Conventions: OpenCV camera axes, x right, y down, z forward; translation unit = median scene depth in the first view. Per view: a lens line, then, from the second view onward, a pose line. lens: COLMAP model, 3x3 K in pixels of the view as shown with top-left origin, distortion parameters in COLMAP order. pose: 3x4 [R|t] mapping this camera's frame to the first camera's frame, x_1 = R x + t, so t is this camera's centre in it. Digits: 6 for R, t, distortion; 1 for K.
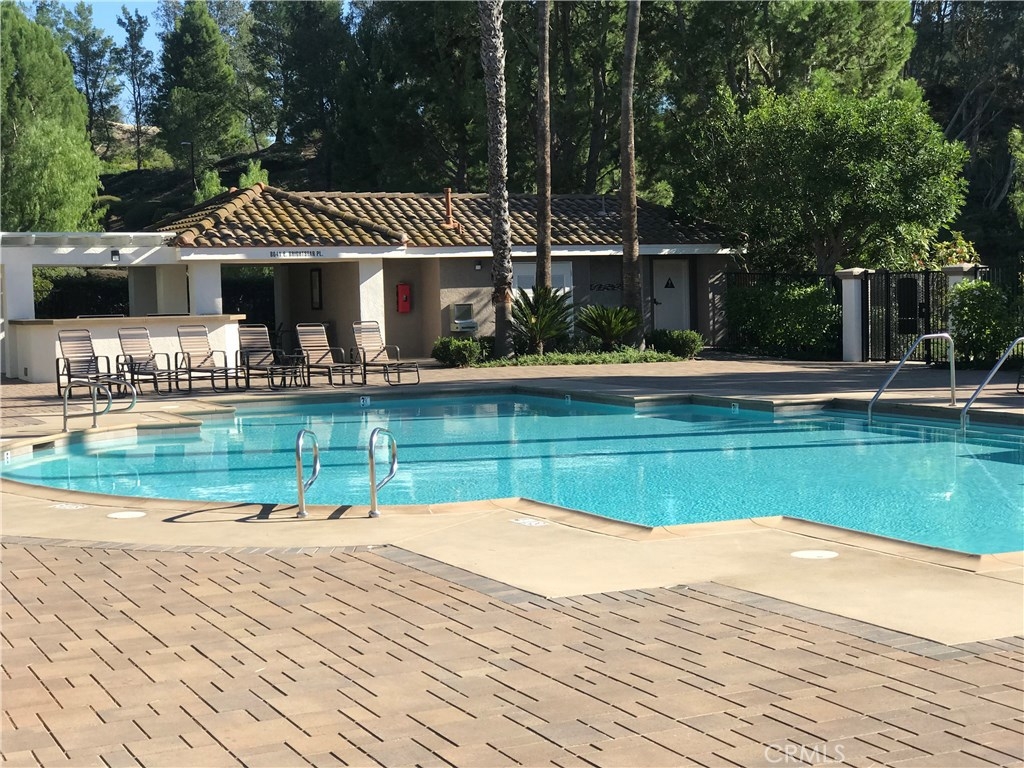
lens RADIAL K [[1645.3, 0, 512.0], [0, 1645.3, 384.0], [0, 0, 1]] dist [0.023701, 0.047046]
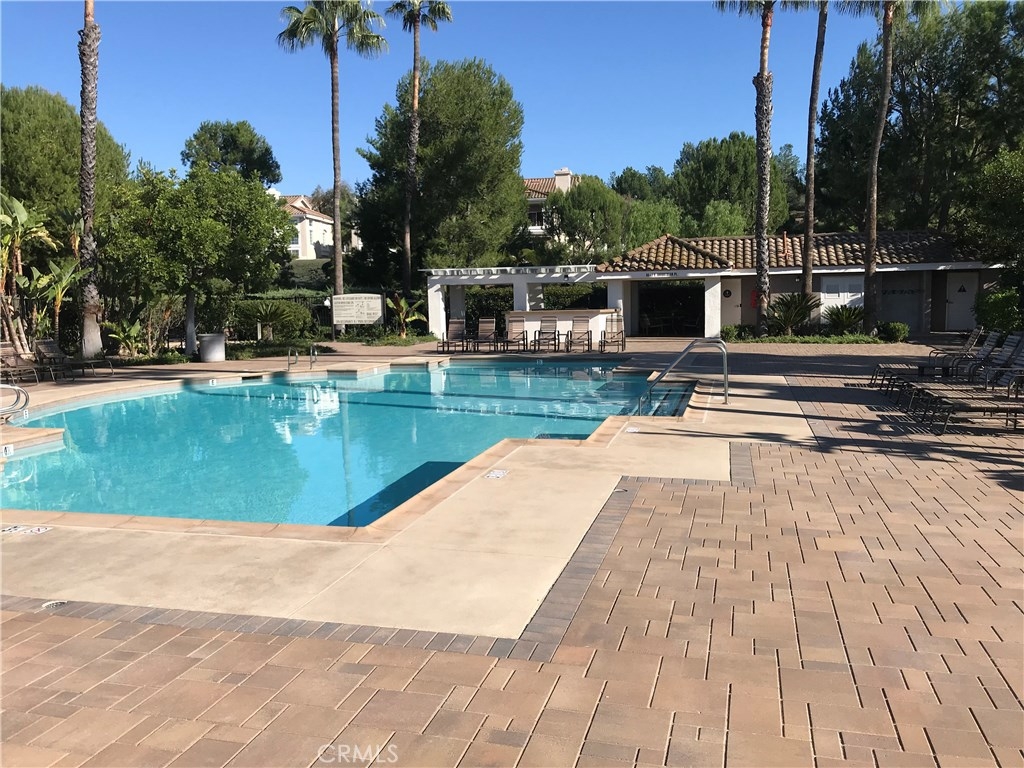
lens RADIAL K [[833.8, 0, 512.0], [0, 833.8, 384.0], [0, 0, 1]] dist [0.001828, -0.012604]
pose [[0.761100, 0.069245, -0.644928, 0.323522], [-0.030696, 0.997016, 0.070823, -0.019748], [0.647908, -0.034106, 0.760955, 0.201225]]
